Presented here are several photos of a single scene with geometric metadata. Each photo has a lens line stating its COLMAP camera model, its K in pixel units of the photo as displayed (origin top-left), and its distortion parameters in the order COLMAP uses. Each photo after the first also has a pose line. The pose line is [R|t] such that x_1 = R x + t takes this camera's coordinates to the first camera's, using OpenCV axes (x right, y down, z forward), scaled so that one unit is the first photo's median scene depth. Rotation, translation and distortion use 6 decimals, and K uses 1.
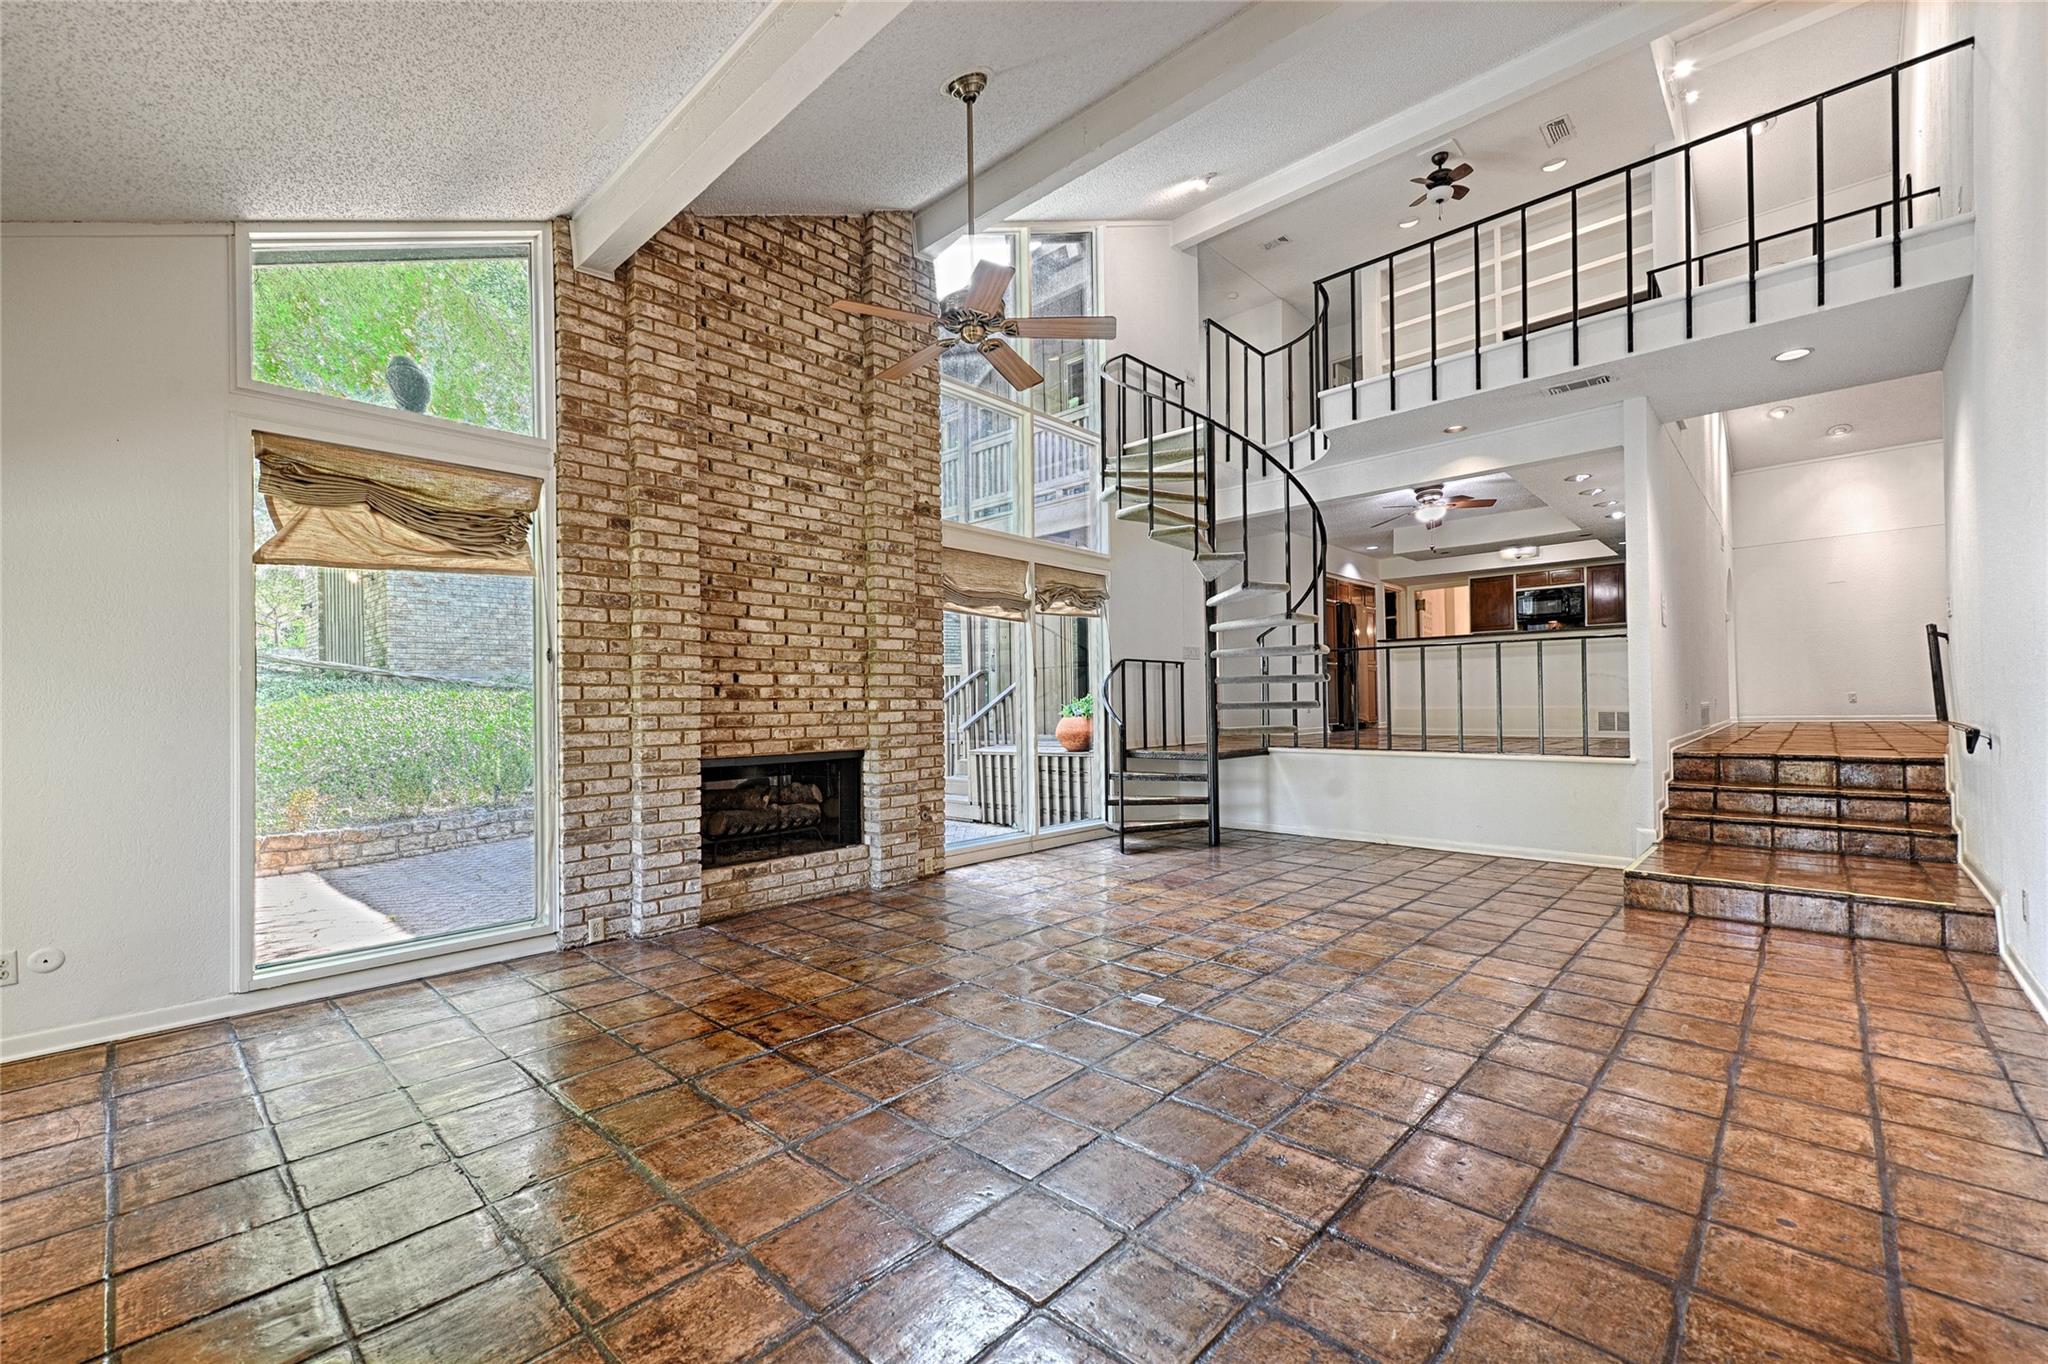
lens RADIAL K [[851.2, 0, 1036.1], [0, 851.2, 681.2], [0, 0, 1]] dist [0.002171, -0.000091]
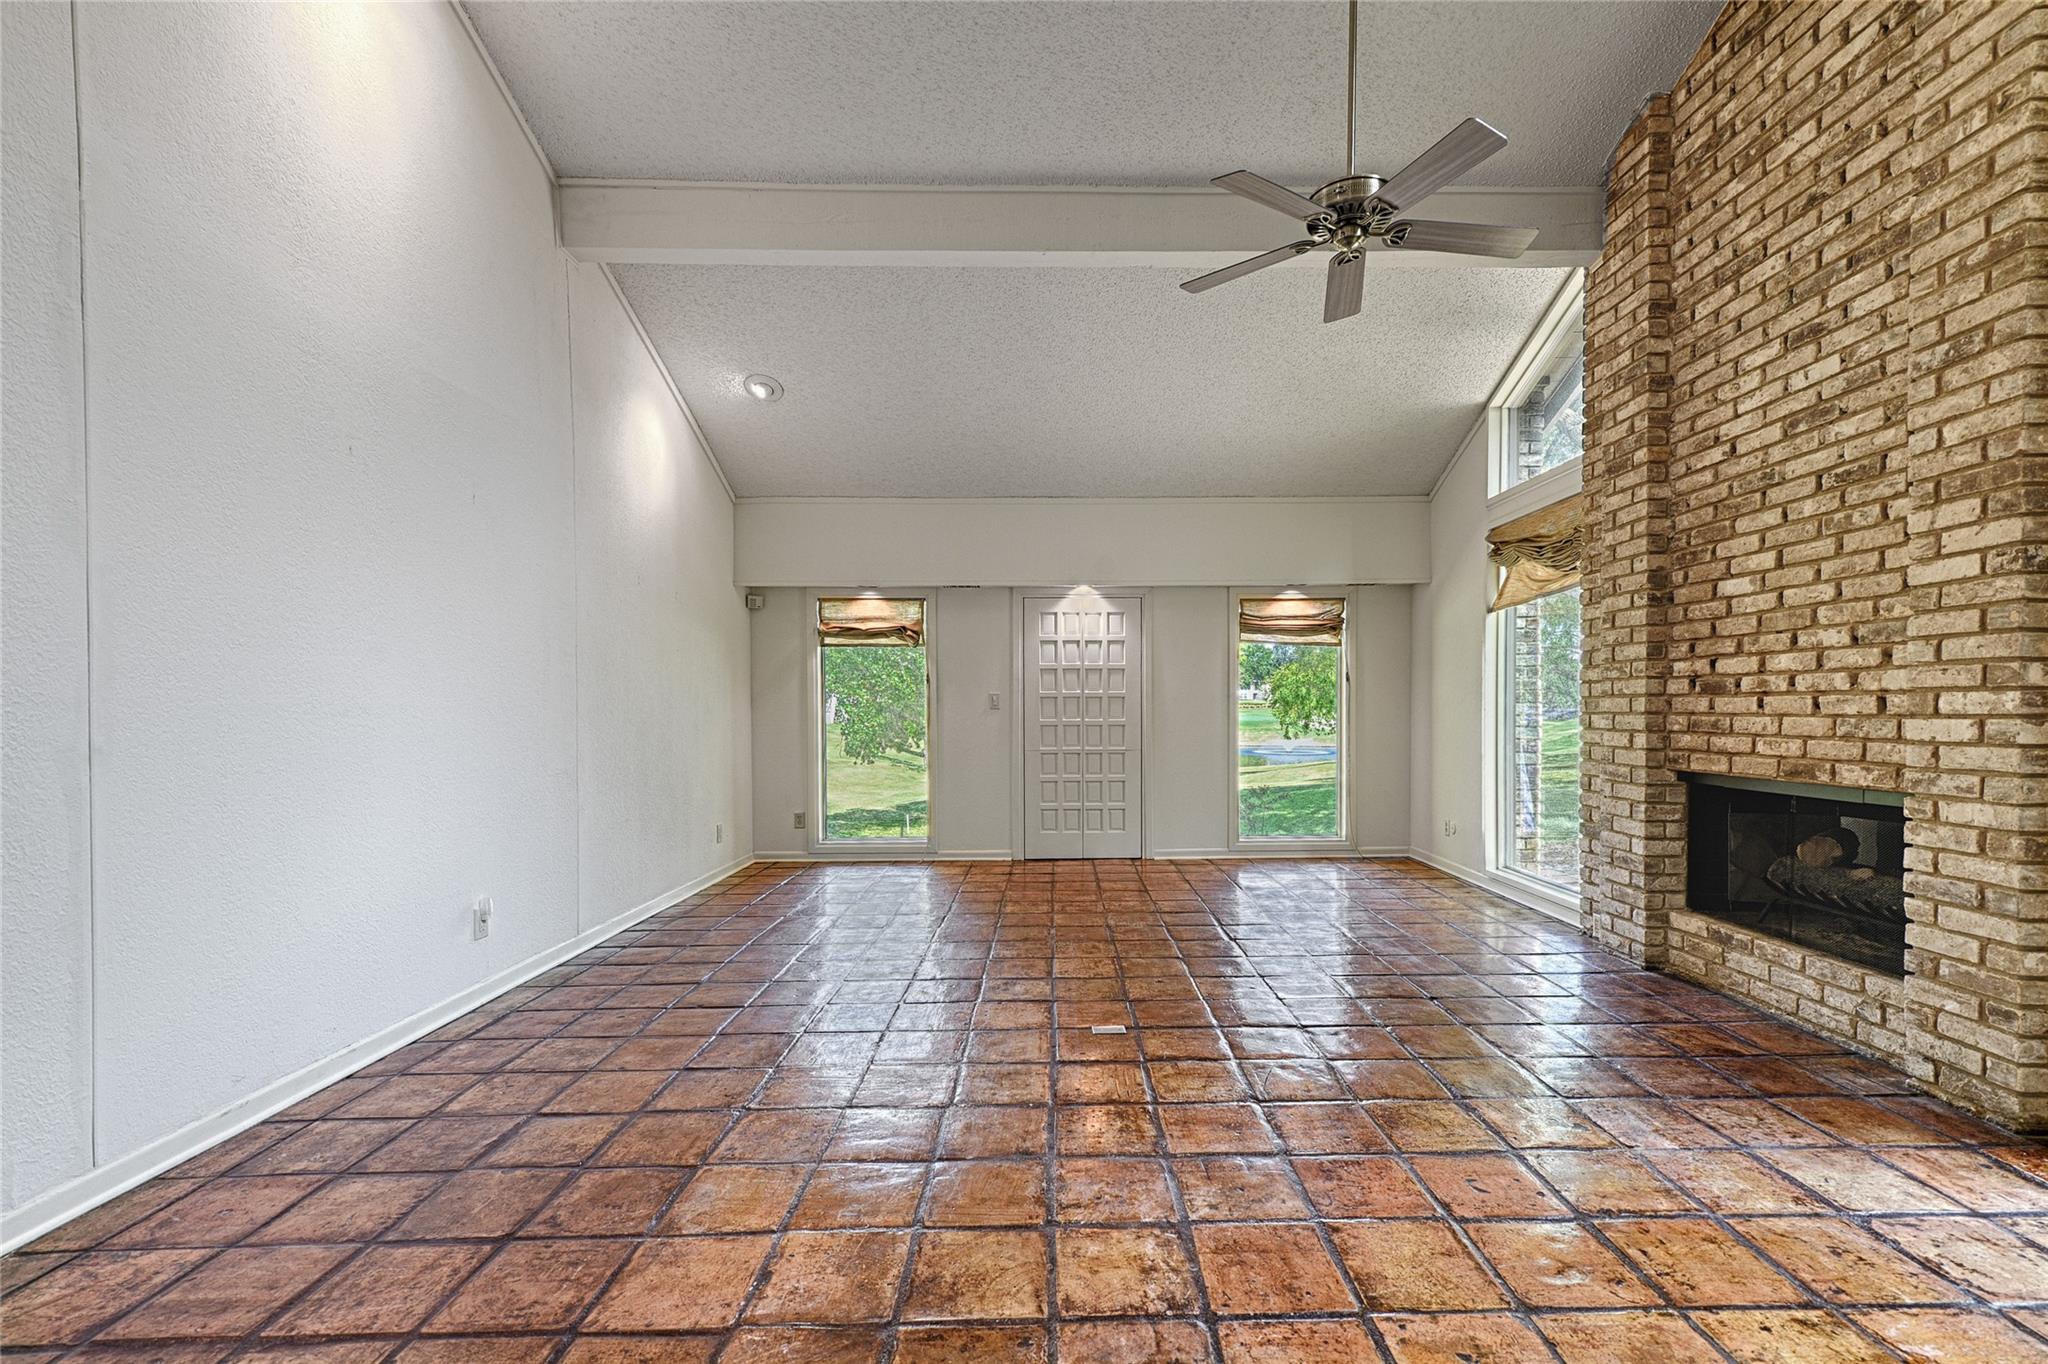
lens RADIAL K [[851.2, 0, 1033.7], [0, 851.2, 697.7], [0, 0, 1]] dist [0.002171, -0.000091]
pose [[-0.748271, 0.007240, -0.663353, 0.553406], [0.030905, 0.999235, -0.023955, 0.023126], [0.662673, -0.038426, -0.747923, 1.137270]]
